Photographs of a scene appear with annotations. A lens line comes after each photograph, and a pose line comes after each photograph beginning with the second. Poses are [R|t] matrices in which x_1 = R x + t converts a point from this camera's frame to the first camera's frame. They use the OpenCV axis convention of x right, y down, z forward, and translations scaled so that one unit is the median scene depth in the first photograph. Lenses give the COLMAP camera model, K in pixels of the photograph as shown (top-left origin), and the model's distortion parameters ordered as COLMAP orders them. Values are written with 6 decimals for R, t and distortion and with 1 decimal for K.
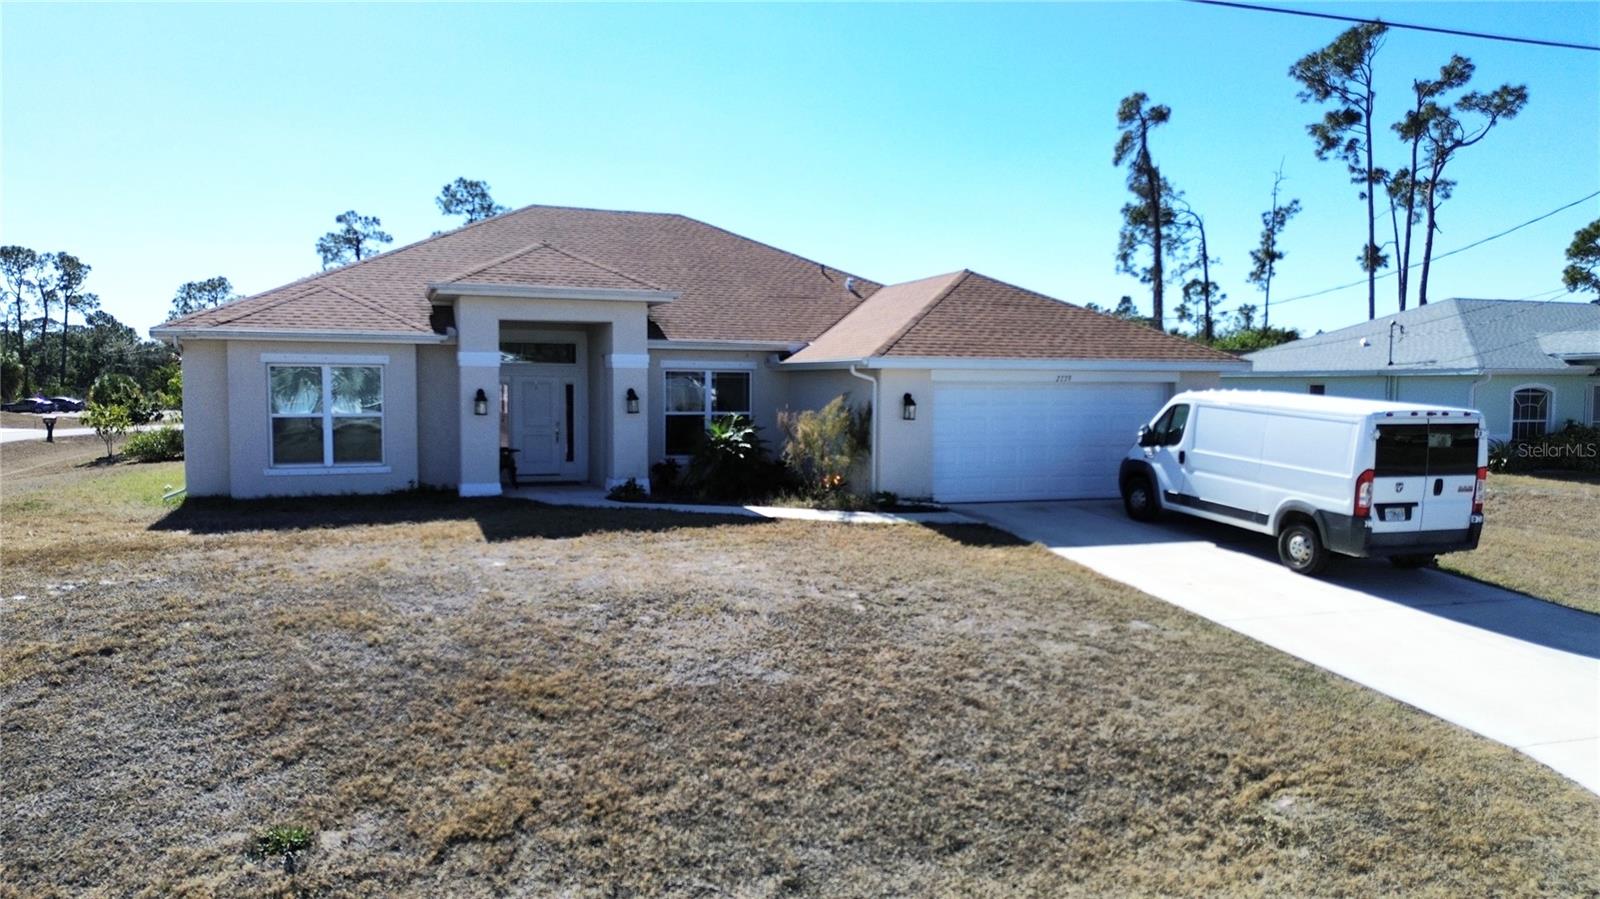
lens RADIAL K [[1120.5, 0, 800.0], [0, 1120.5, 449.5], [0, 0, 1]] dist [0.076097, -0.074111]
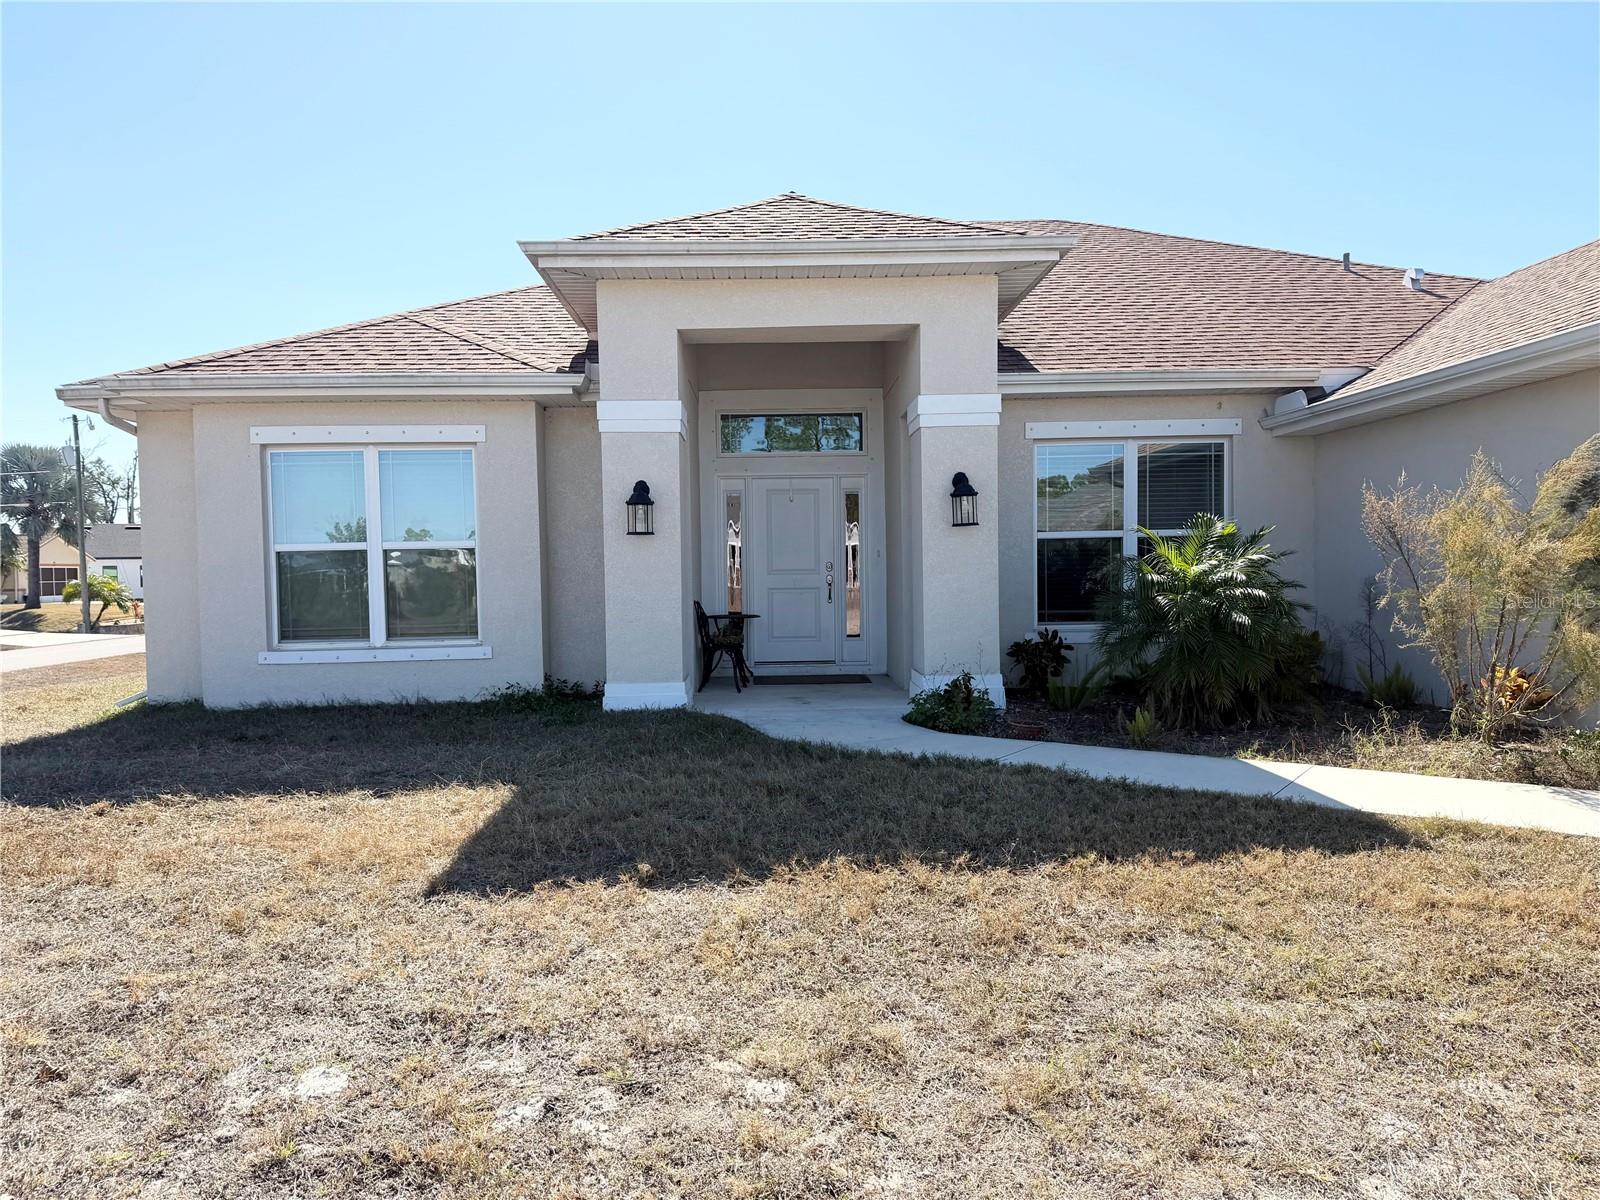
lens RADIAL K [[1121.5, 0, 800.0], [0, 1121.5, 600.0], [0, 0, 1]] dist [0.043221, -0.072909]
pose [[0.949395, -0.013177, -0.313809, -0.081159], [0.003900, 0.999537, -0.030170, 0.010891], [0.314061, 0.027419, 0.949007, 0.629260]]
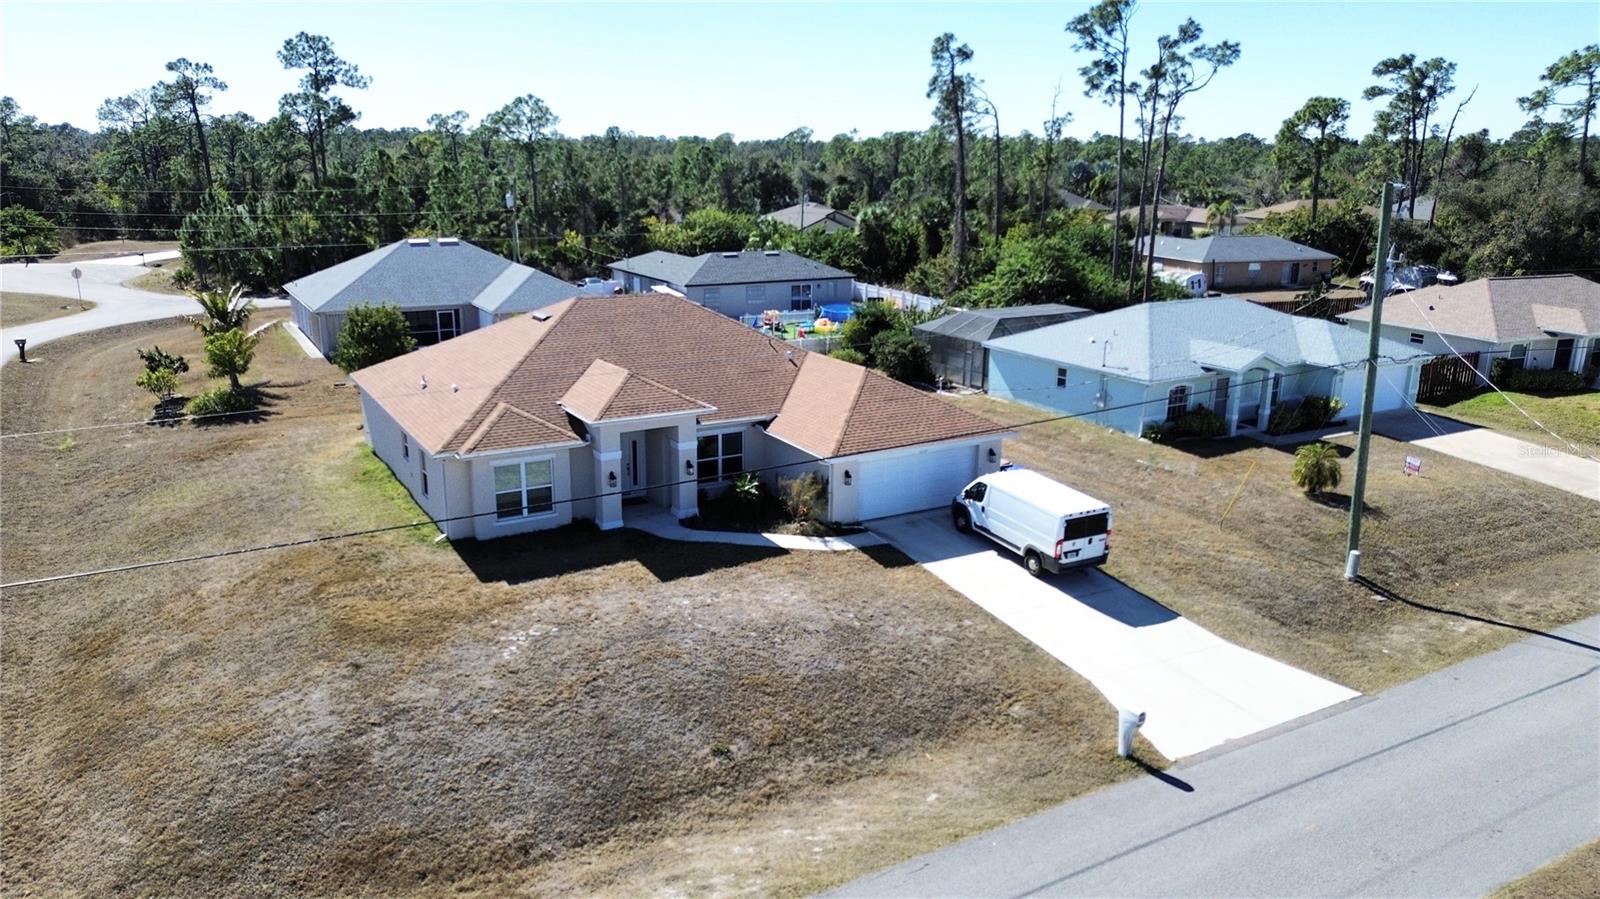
lens RADIAL K [[1115.8, 0, 794.8], [0, 1115.8, 456.3], [0, 0, 1]] dist [0.091059, -0.095759]
pose [[0.984696, -0.042554, 0.169009, -0.319993], [0.006085, 0.977537, 0.210677, -0.489523], [-0.174177, -0.206425, 0.962835, -0.829086]]
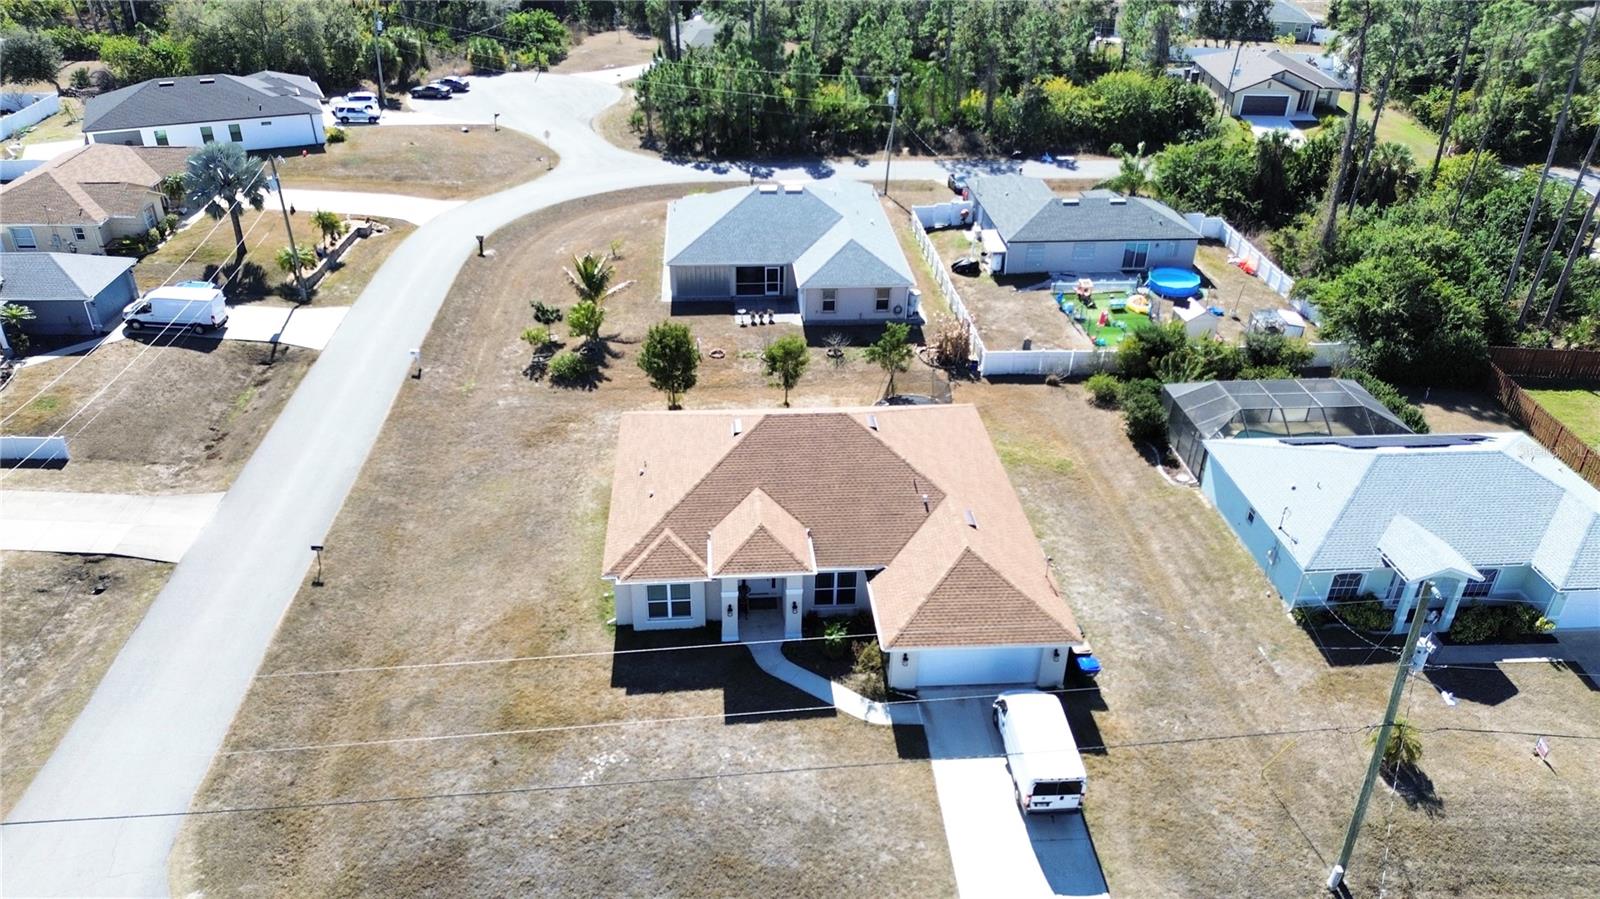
lens RADIAL K [[1120.5, 0, 800.0], [0, 1120.5, 449.5], [0, 0, 1]] dist [0.076097, -0.074111]
pose [[0.963792, 0.143174, -0.224959, 0.357055], [-0.026724, 0.891244, 0.452736, -1.504307], [0.265313, -0.430332, 0.862800, -0.883222]]
